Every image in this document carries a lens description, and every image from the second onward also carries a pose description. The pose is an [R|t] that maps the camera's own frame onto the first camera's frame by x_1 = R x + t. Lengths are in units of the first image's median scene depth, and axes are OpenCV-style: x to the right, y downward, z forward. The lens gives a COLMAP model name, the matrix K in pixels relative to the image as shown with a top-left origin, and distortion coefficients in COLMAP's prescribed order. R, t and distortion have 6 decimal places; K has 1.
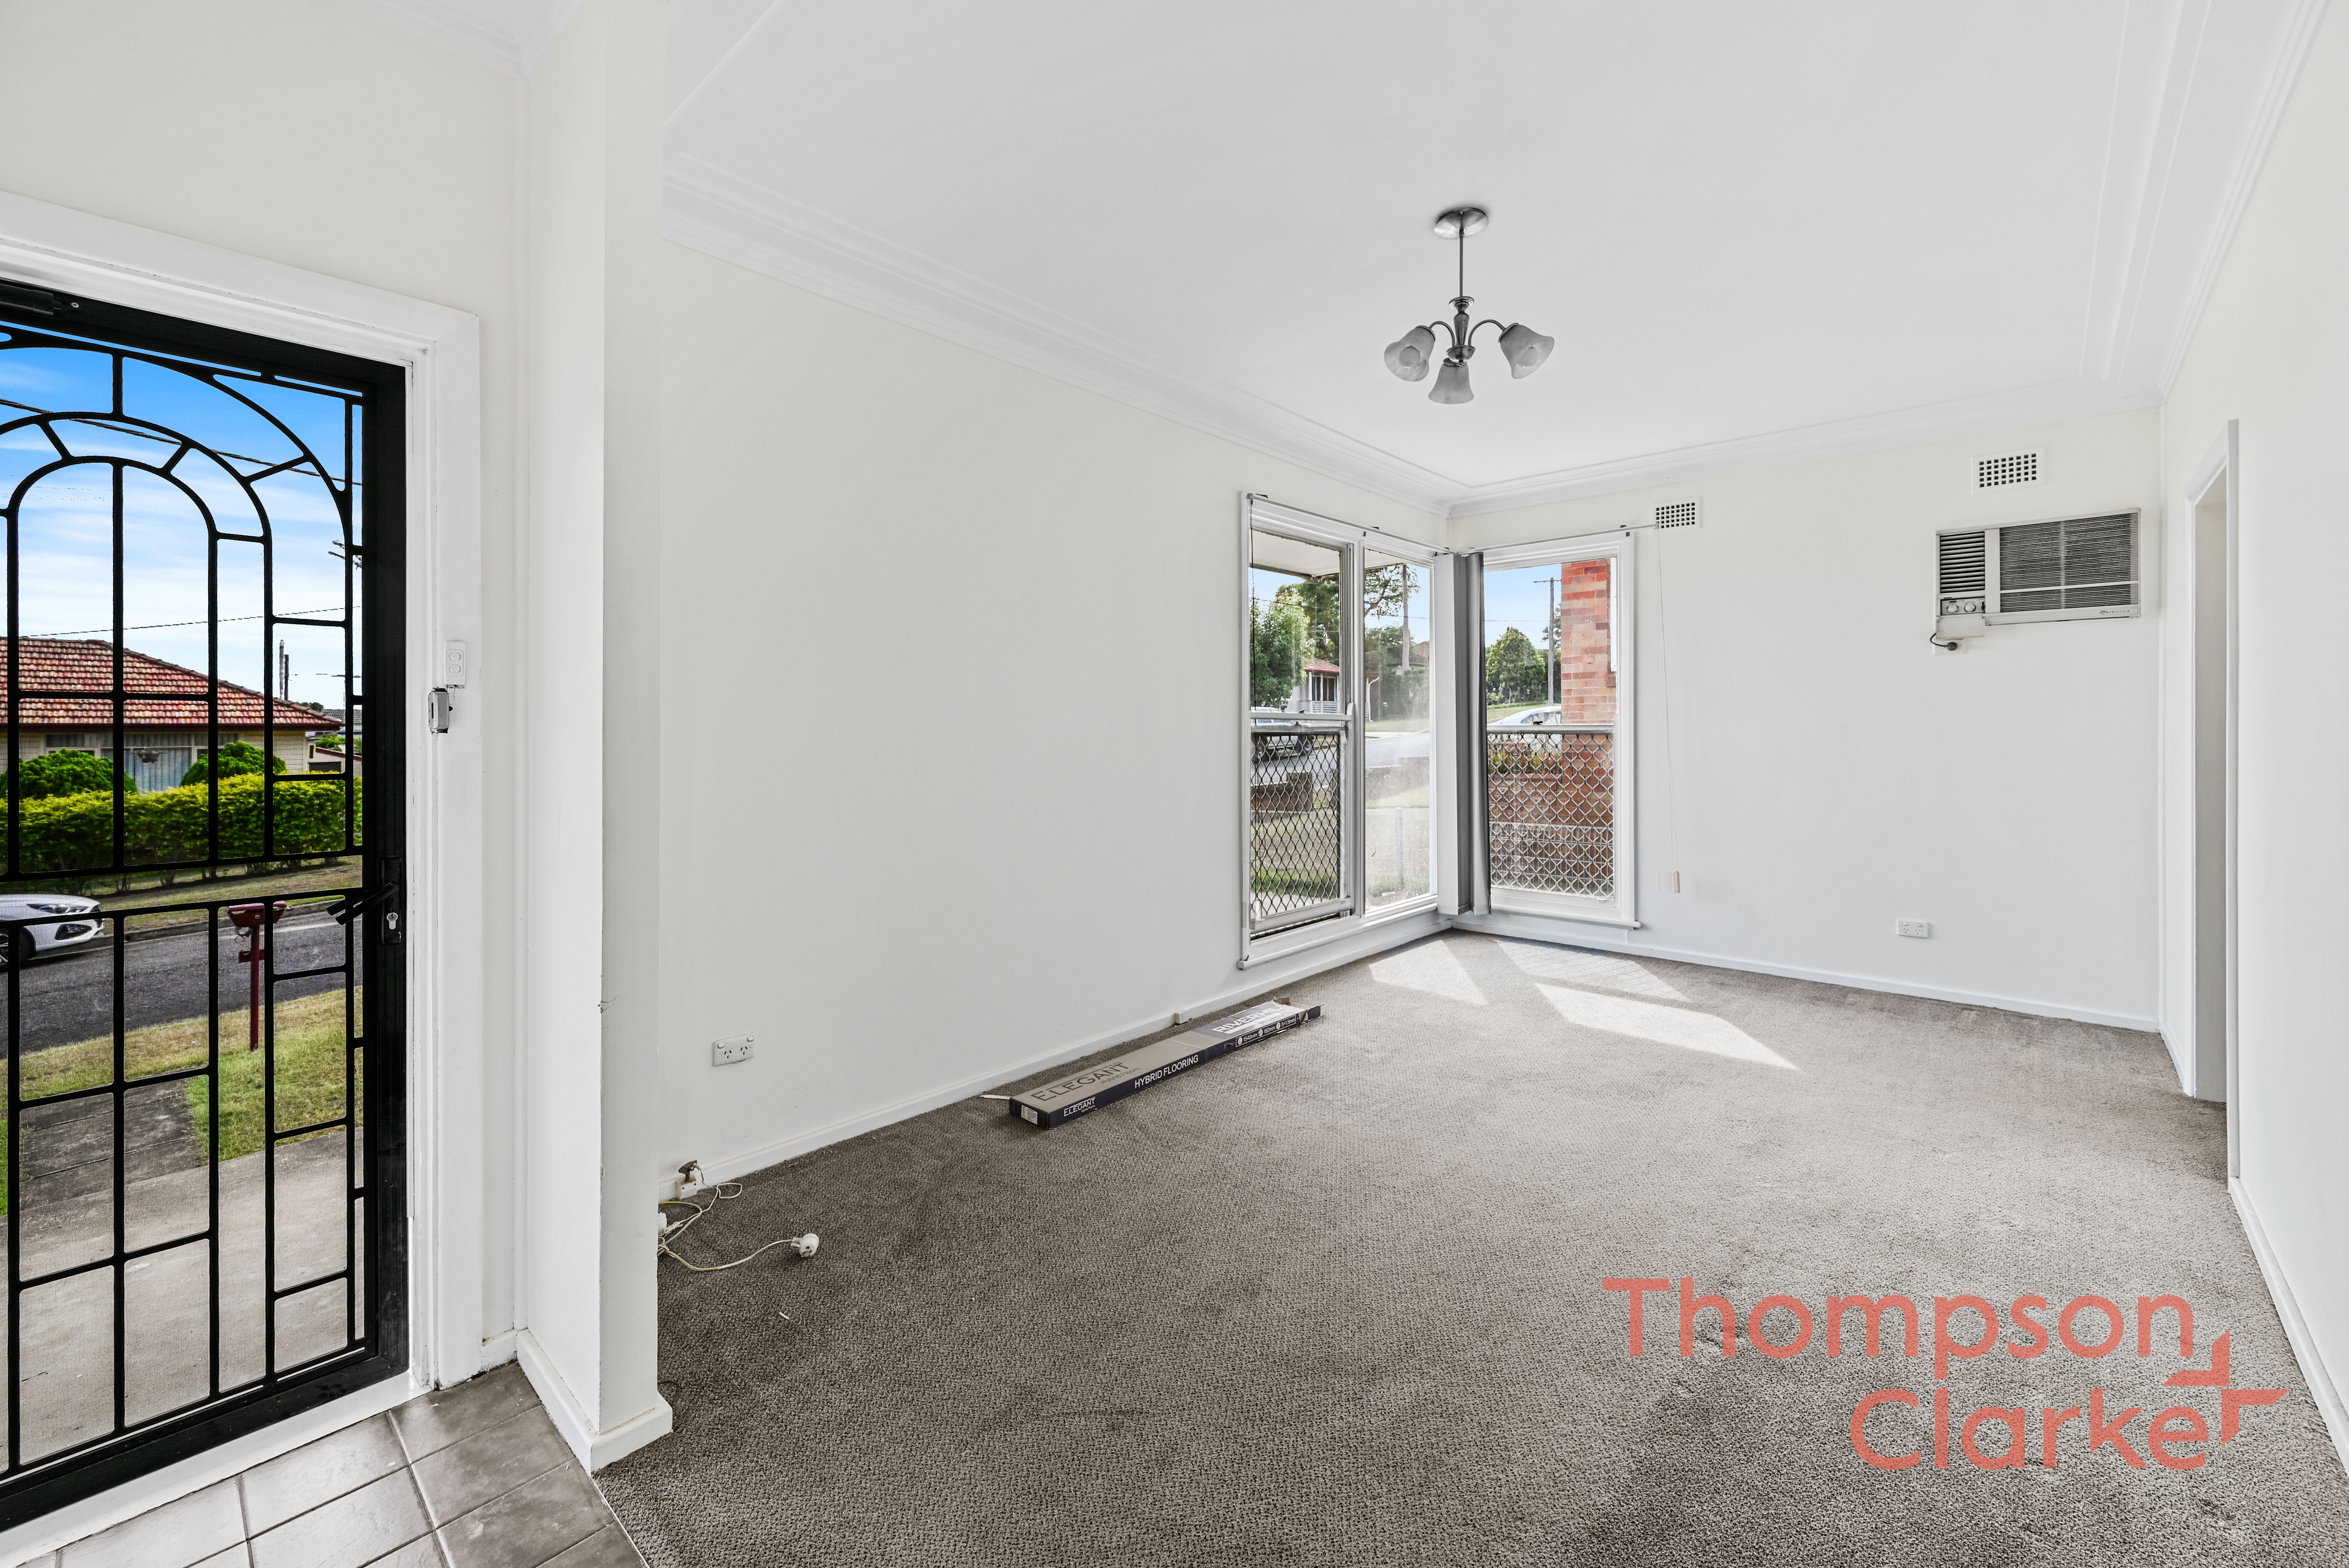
lens RADIAL K [[947.2, 0, 1169.4], [0, 947.2, 744.6], [0, 0, 1]] dist [0.000563, 0.000006]
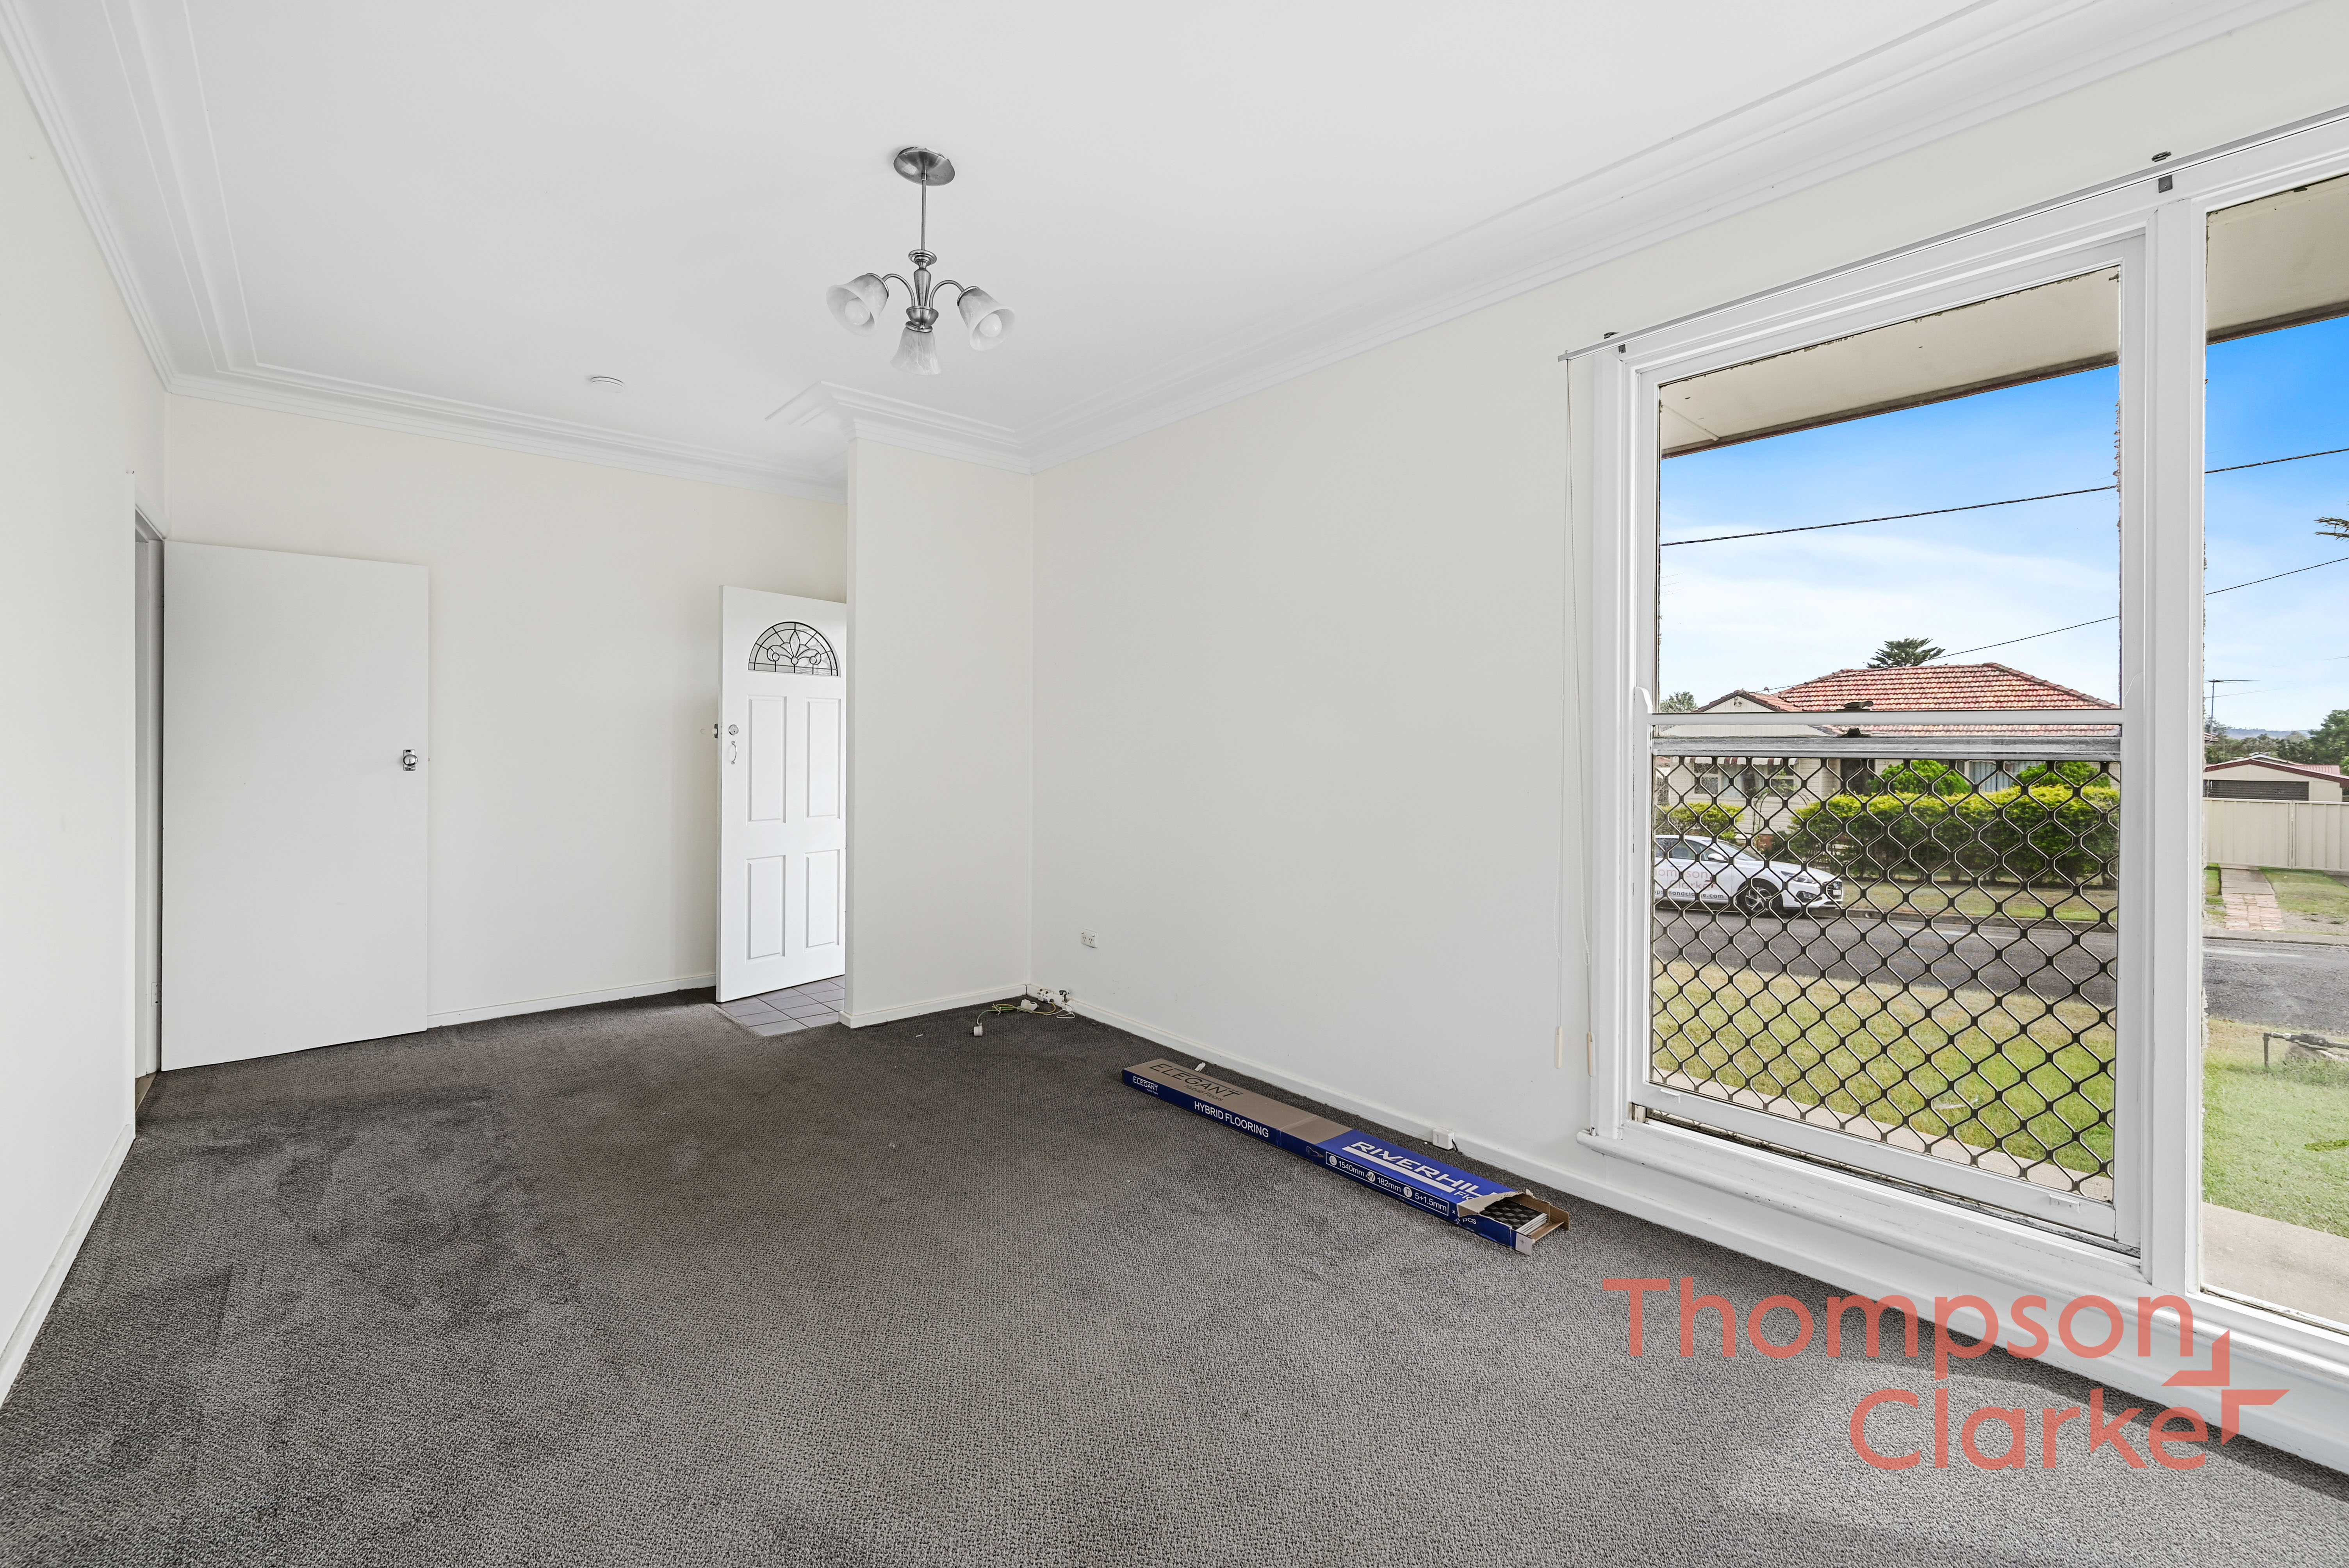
lens RADIAL K [[947.2, 0, 1169.4], [0, 947.2, 744.6], [0, 0, 1]] dist [0.000563, 0.000006]
pose [[-0.103042, 0.005224, -0.994663, 0.942313], [-0.018137, 0.999810, 0.007130, -0.024722], [0.994512, 0.018775, -0.102927, 1.058509]]
